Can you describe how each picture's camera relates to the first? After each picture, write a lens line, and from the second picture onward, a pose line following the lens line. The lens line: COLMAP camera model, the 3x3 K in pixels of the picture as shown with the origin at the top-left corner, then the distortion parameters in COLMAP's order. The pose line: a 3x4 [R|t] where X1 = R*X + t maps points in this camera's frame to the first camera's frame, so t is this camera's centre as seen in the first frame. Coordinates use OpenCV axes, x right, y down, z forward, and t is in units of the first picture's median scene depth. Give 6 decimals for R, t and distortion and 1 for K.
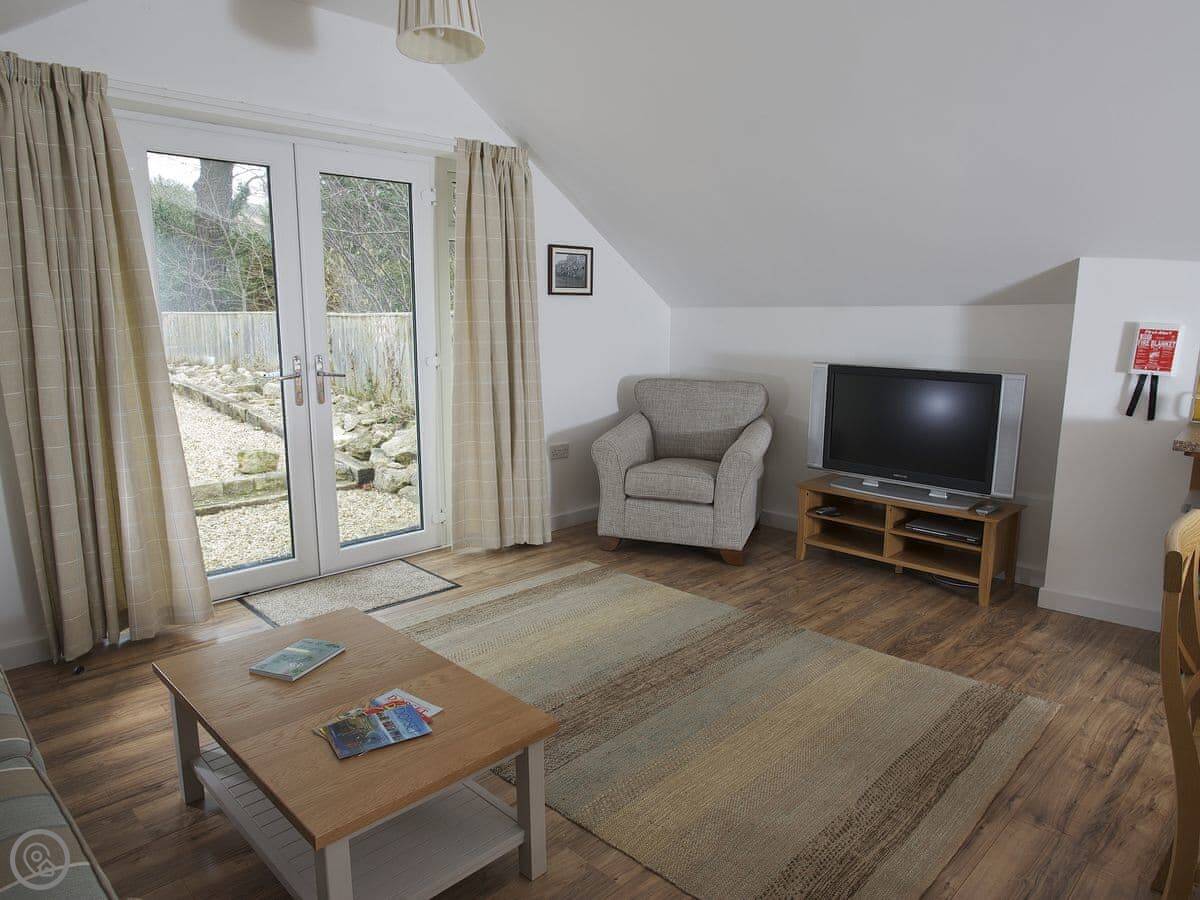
lens RADIAL K [[805.4, 0, 600.0], [0, 805.4, 450.0], [0, 0, 1]] dist [-0.044406, 0.002045]
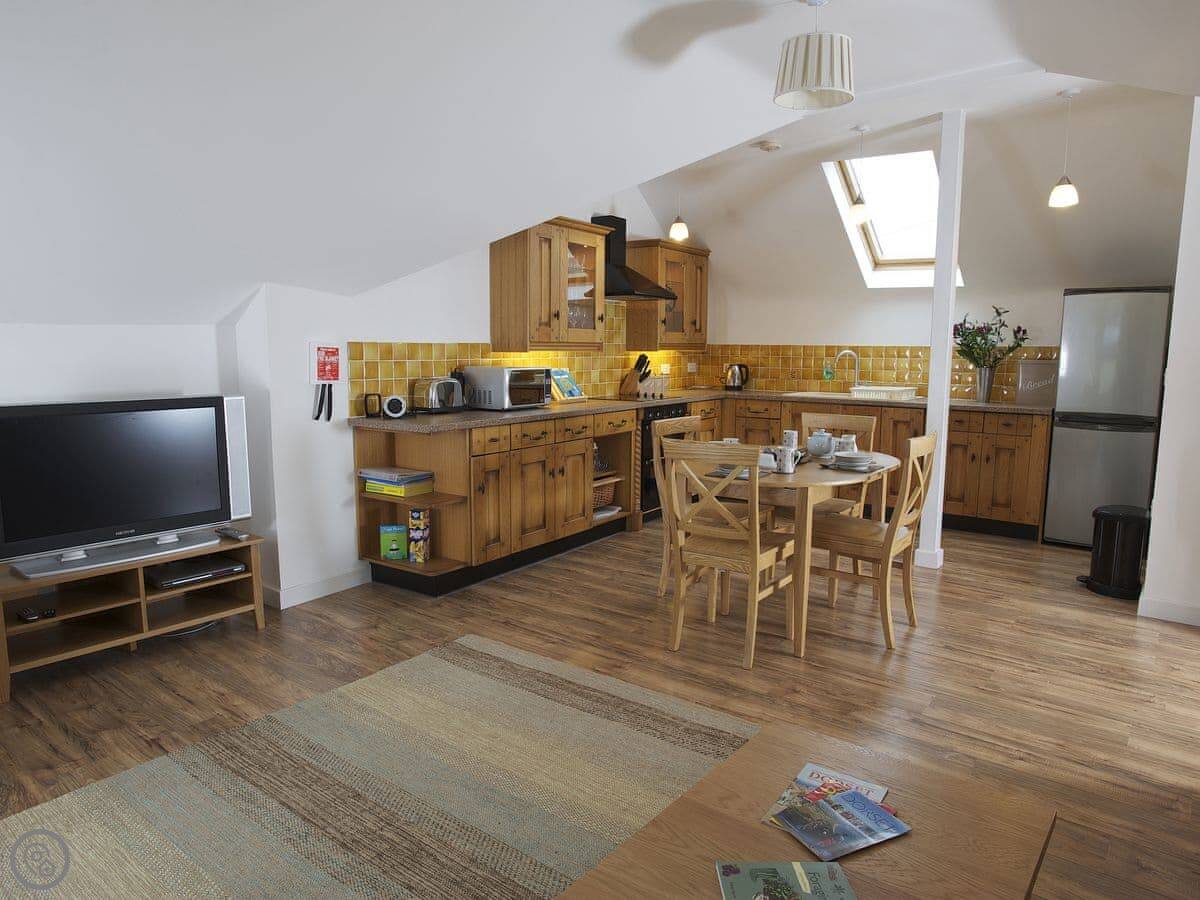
lens RADIAL K [[788.7, 0, 600.0], [0, 788.7, 450.0], [0, 0, 1]] dist [0.032466, -0.001149]
pose [[-0.135598, -0.129593, 0.982252, -0.472800], [0.164805, 0.974646, 0.151341, -0.091716], [-0.976961, 0.182402, -0.110802, 0.606211]]
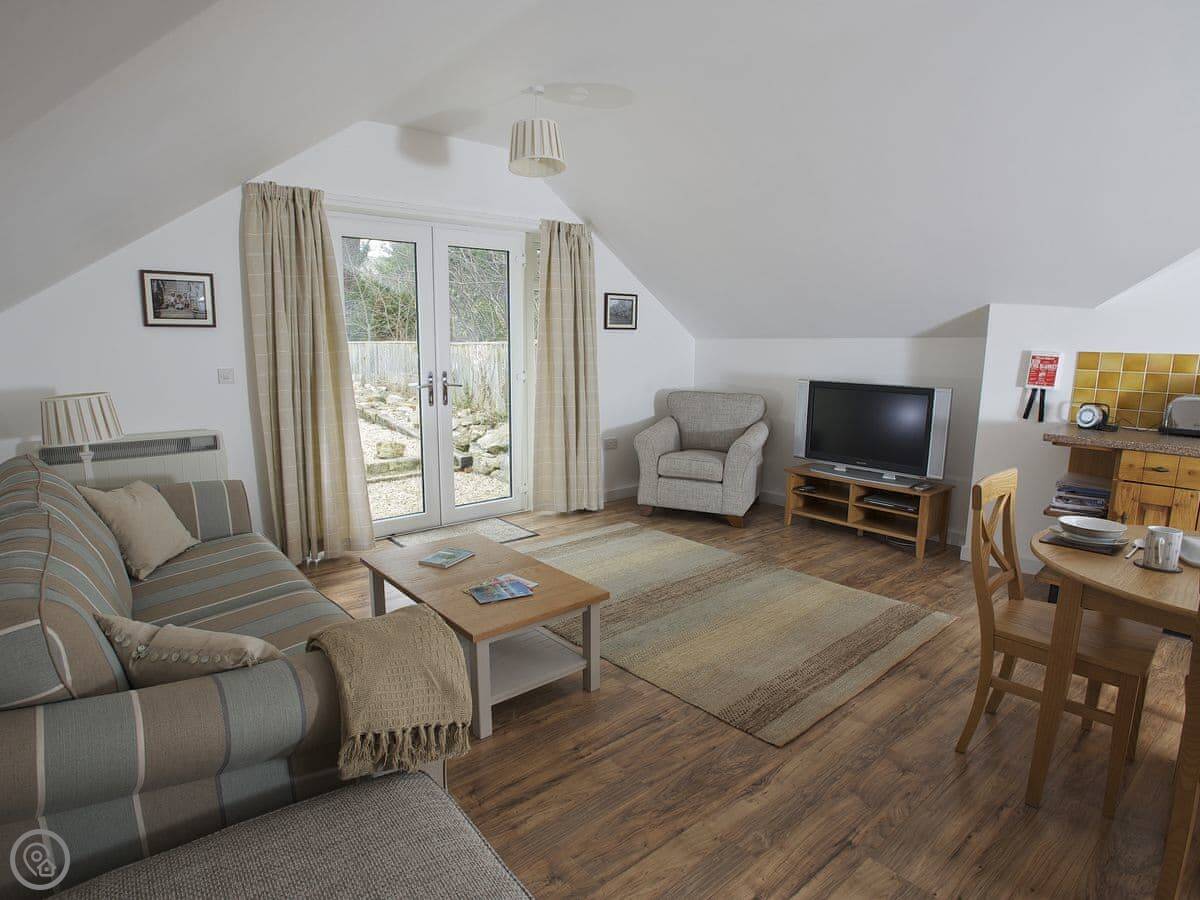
lens RADIAL K [[672.6, 0, 564.5], [0, 672.6, 447.7], [0, 0, 1]] dist [-0.075354, 0.001038]
pose [[0.993182, 0.016580, -0.115393, 0.004742], [-0.018051, 0.999768, -0.011717, 0.029013], [0.115172, 0.013720, 0.993251, -0.173804]]
